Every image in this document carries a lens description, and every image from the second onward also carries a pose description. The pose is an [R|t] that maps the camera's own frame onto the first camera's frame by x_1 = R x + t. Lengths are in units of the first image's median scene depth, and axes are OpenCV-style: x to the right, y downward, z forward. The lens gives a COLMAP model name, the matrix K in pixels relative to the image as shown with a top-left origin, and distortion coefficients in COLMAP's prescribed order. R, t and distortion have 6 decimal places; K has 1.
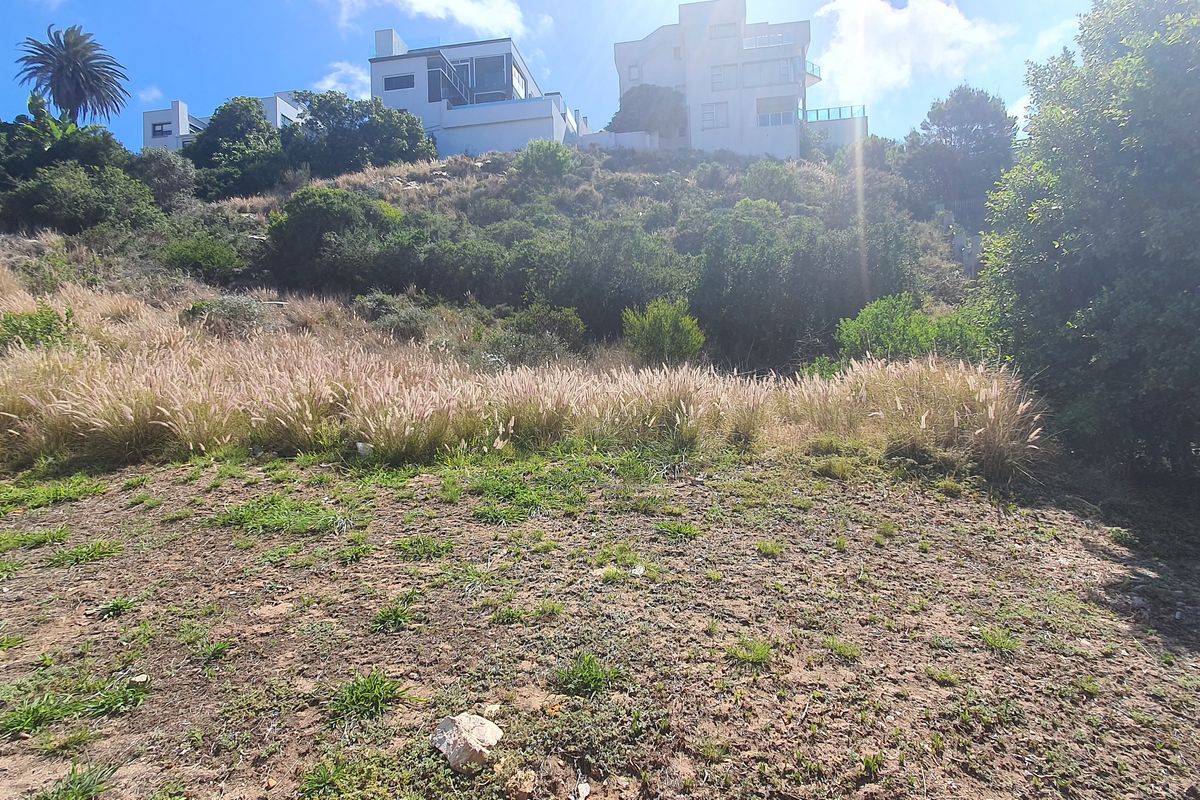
lens RADIAL K [[717.4, 0, 600.0], [0, 717.4, 400.0], [0, 0, 1]] dist [-0.000309, -0.001064]
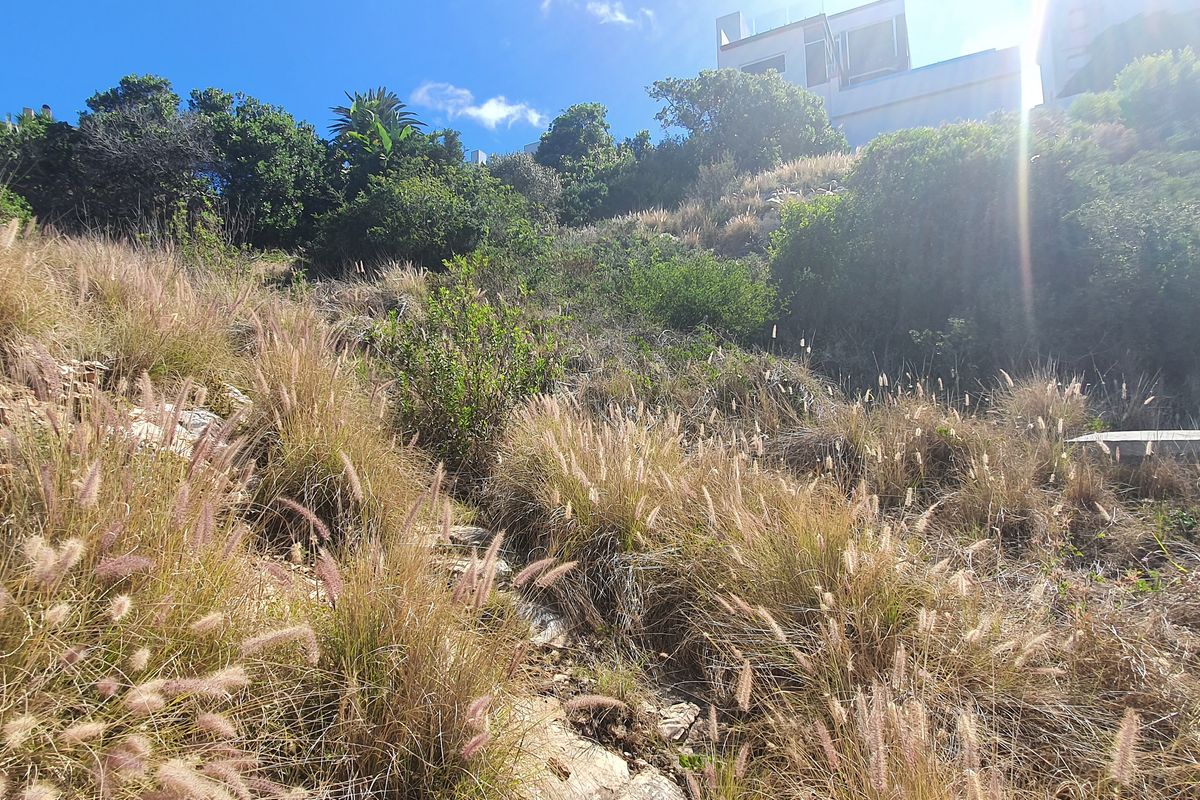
lens RADIAL K [[717.4, 0, 600.0], [0, 717.4, 400.0], [0, 0, 1]] dist [-0.000309, -0.001064]
pose [[0.951130, -0.028789, -0.307446, -0.470793], [0.007561, 0.997517, -0.070014, -0.105072], [0.308699, 0.064268, 0.948986, 0.560916]]
